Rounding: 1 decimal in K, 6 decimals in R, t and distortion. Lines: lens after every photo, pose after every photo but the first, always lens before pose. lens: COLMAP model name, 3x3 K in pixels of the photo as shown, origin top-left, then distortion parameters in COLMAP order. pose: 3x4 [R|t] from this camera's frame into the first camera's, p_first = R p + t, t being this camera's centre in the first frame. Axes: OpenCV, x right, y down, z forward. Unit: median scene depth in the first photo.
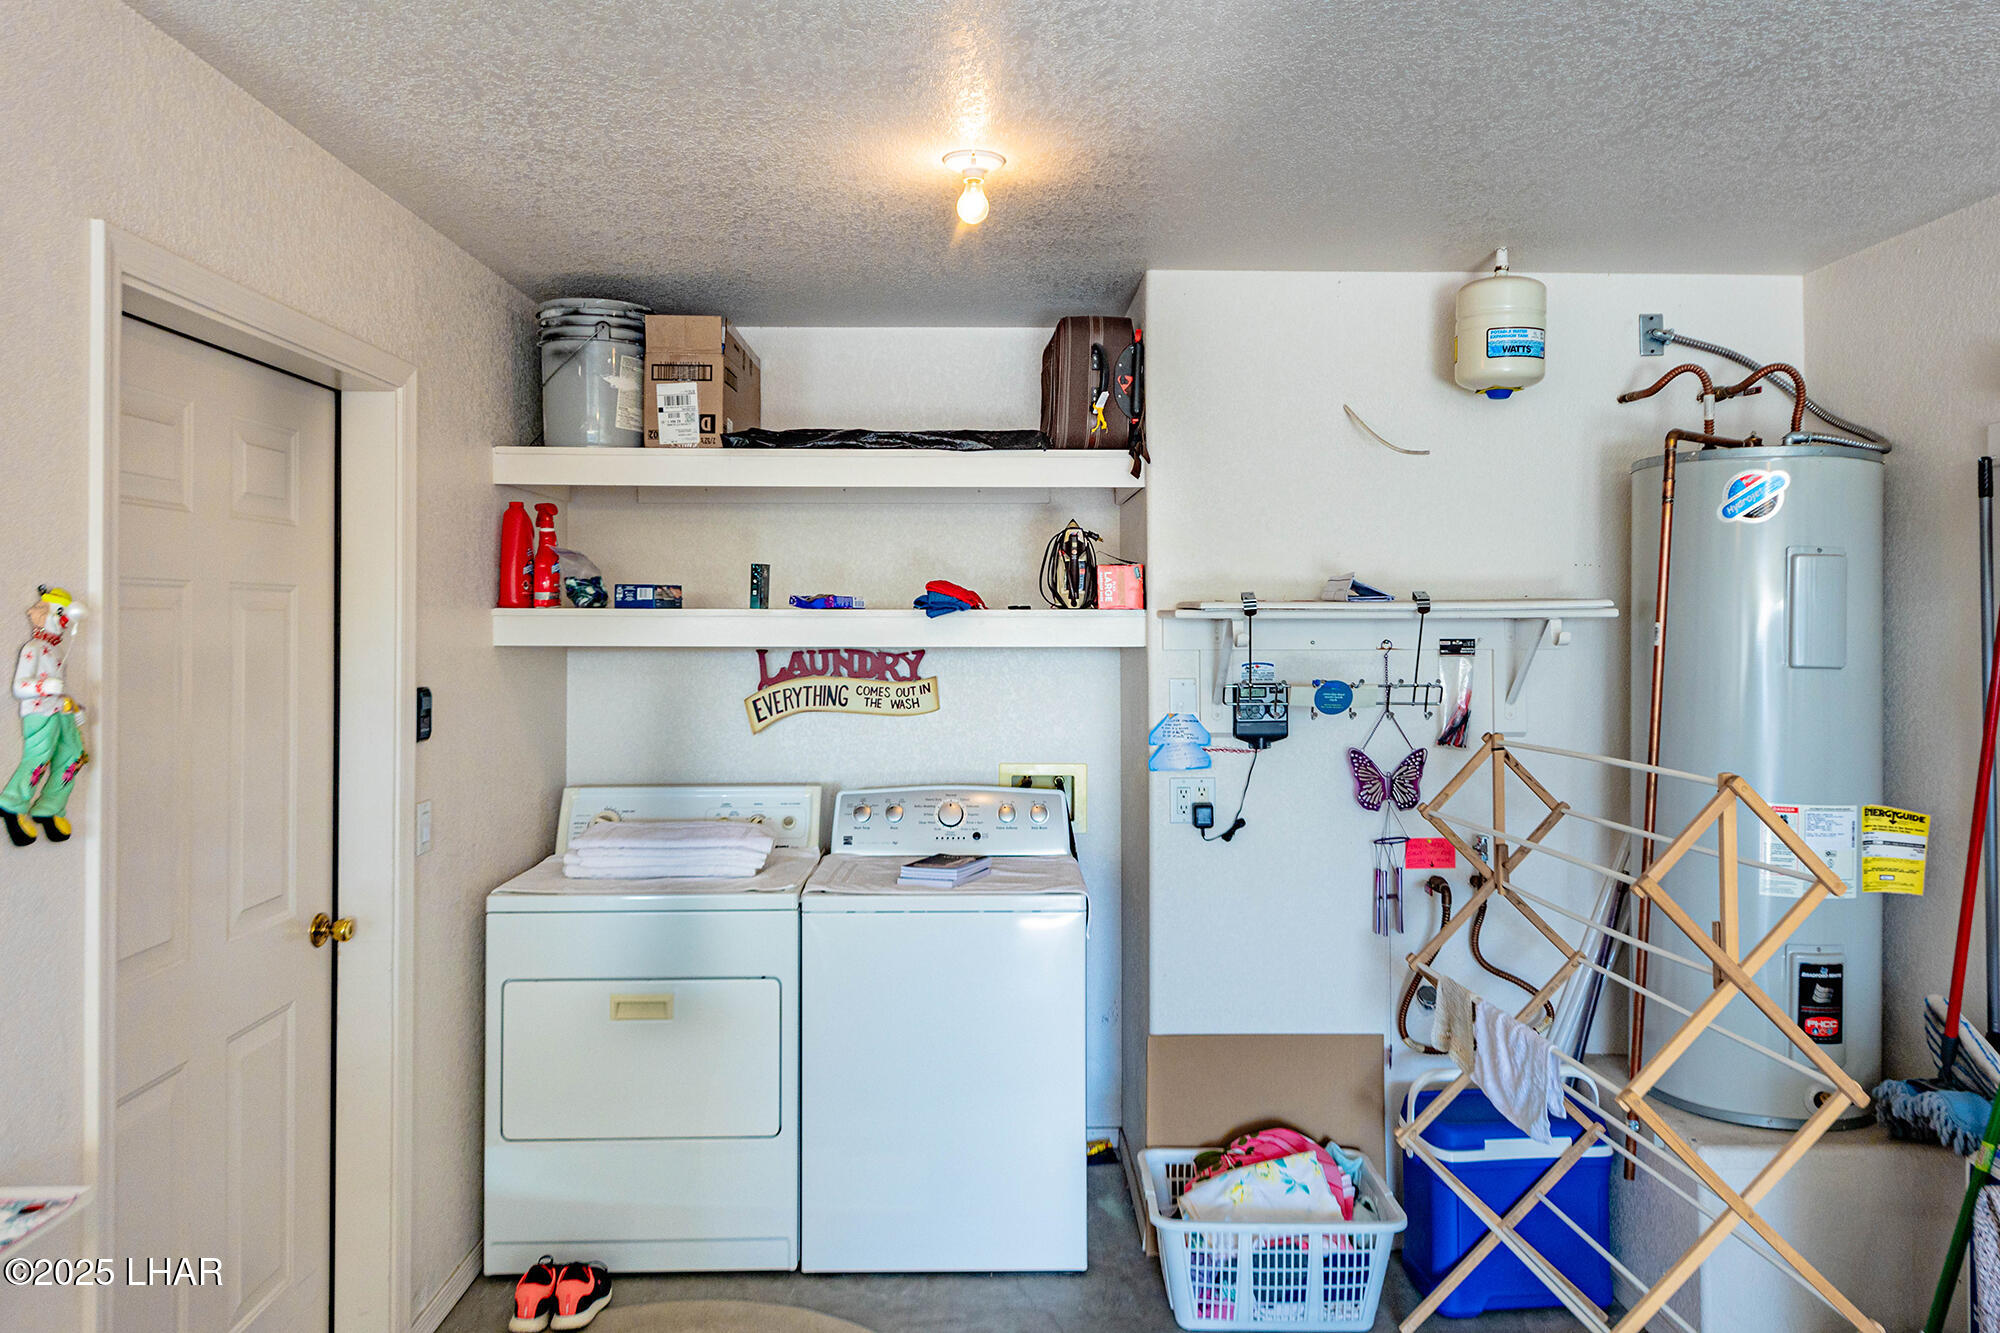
lens RADIAL K [[1374.1, 0, 983.4], [0, 1374.1, 646.2], [0, 0, 1]] dist [0.001311, 0.002289]
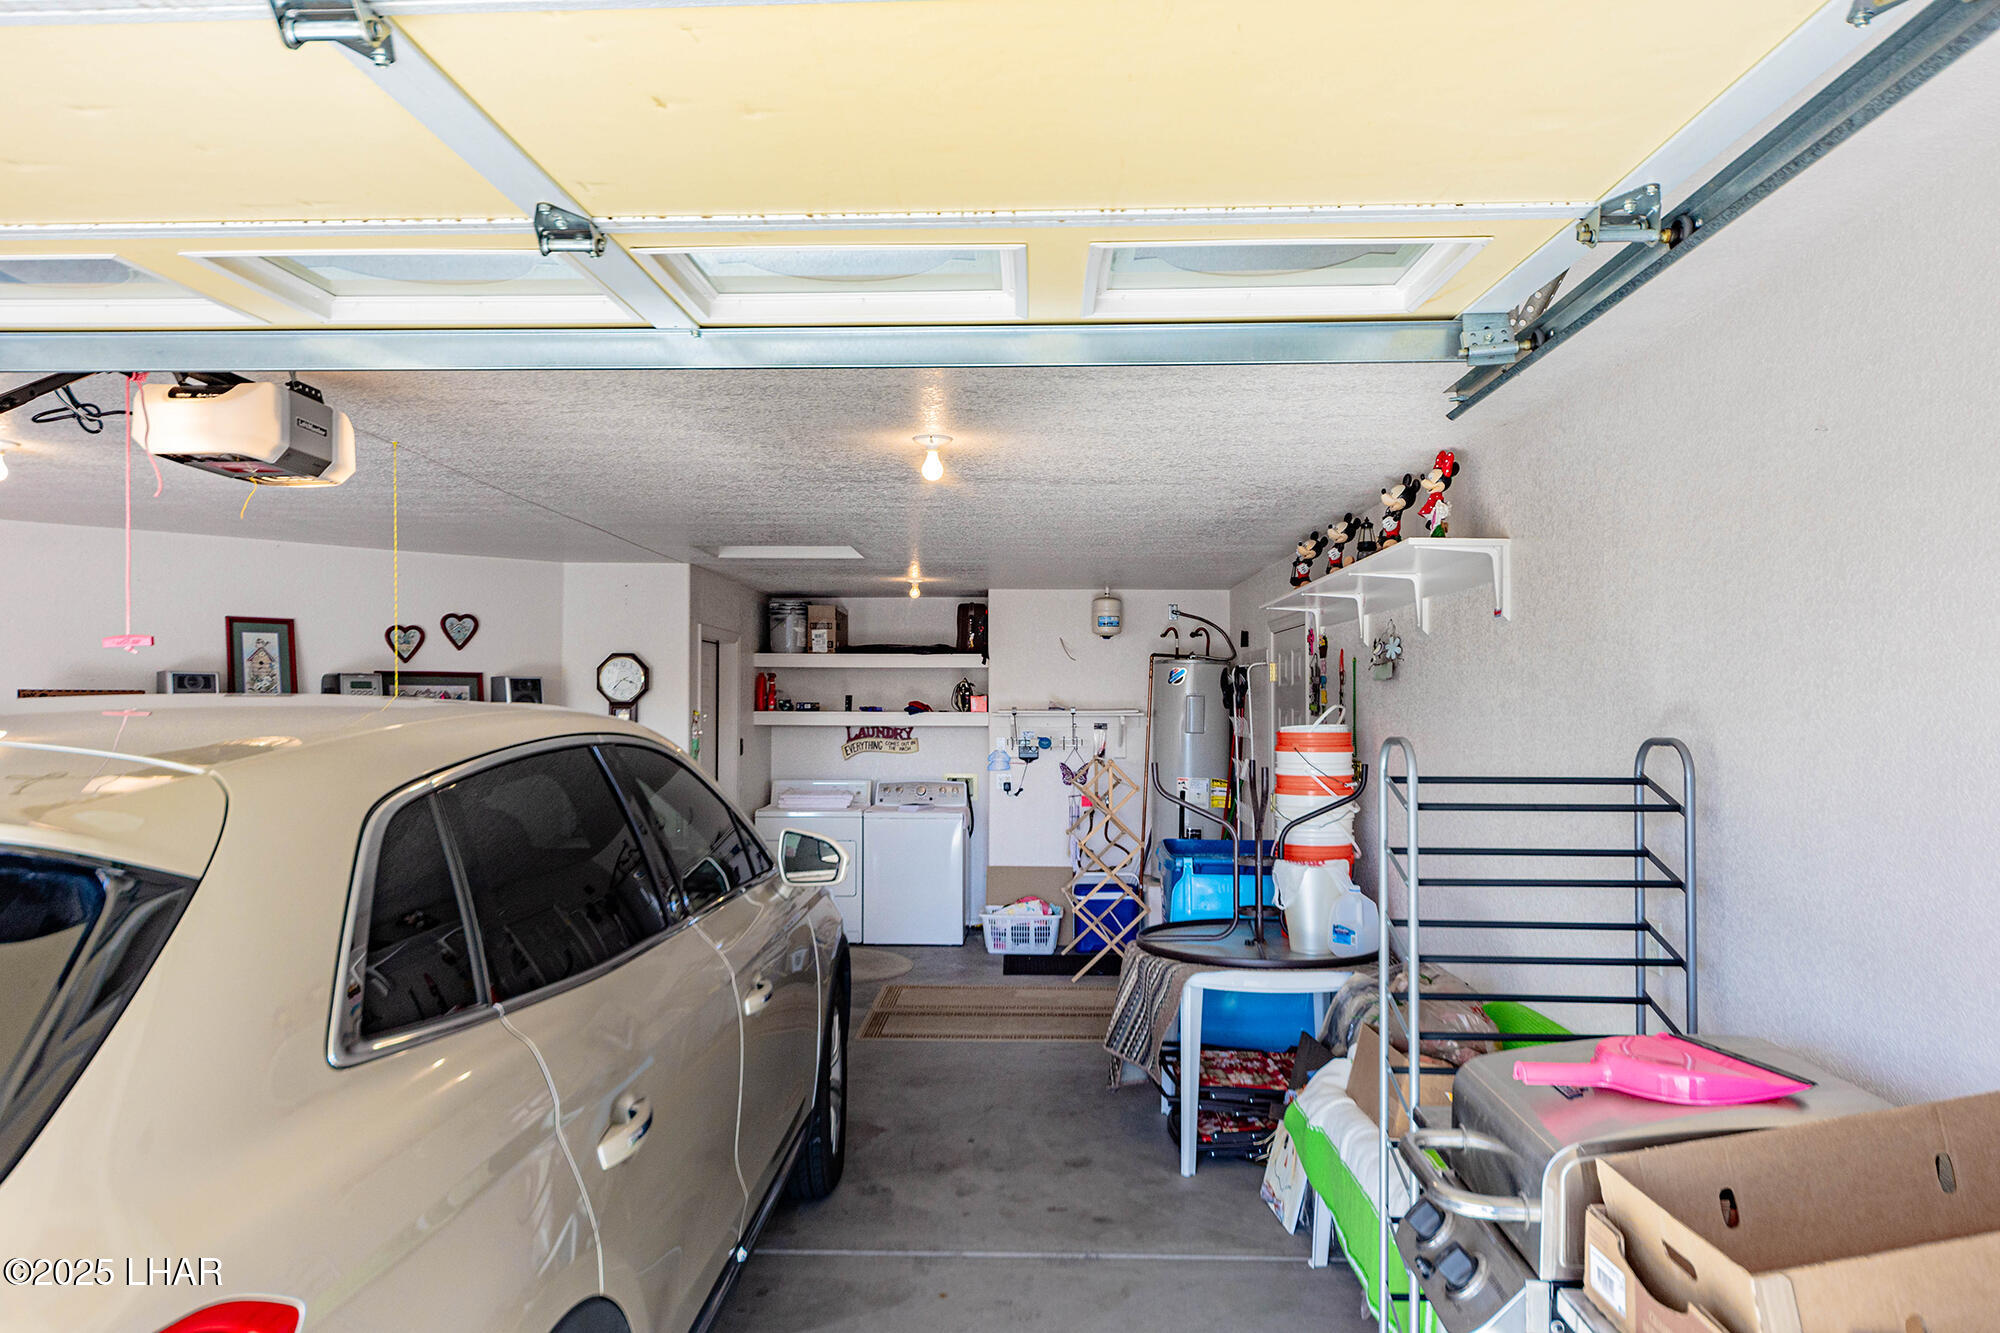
lens RADIAL K [[1374.1, 0, 1006.2], [0, 1374.1, 687.6], [0, 0, 1]] dist [0.001311, 0.002289]
pose [[0.999480, 0.001588, -0.032214, 0.240086], [-0.002568, 0.999535, -0.030394, 0.007455], [0.032150, 0.030461, 0.999019, -1.732378]]
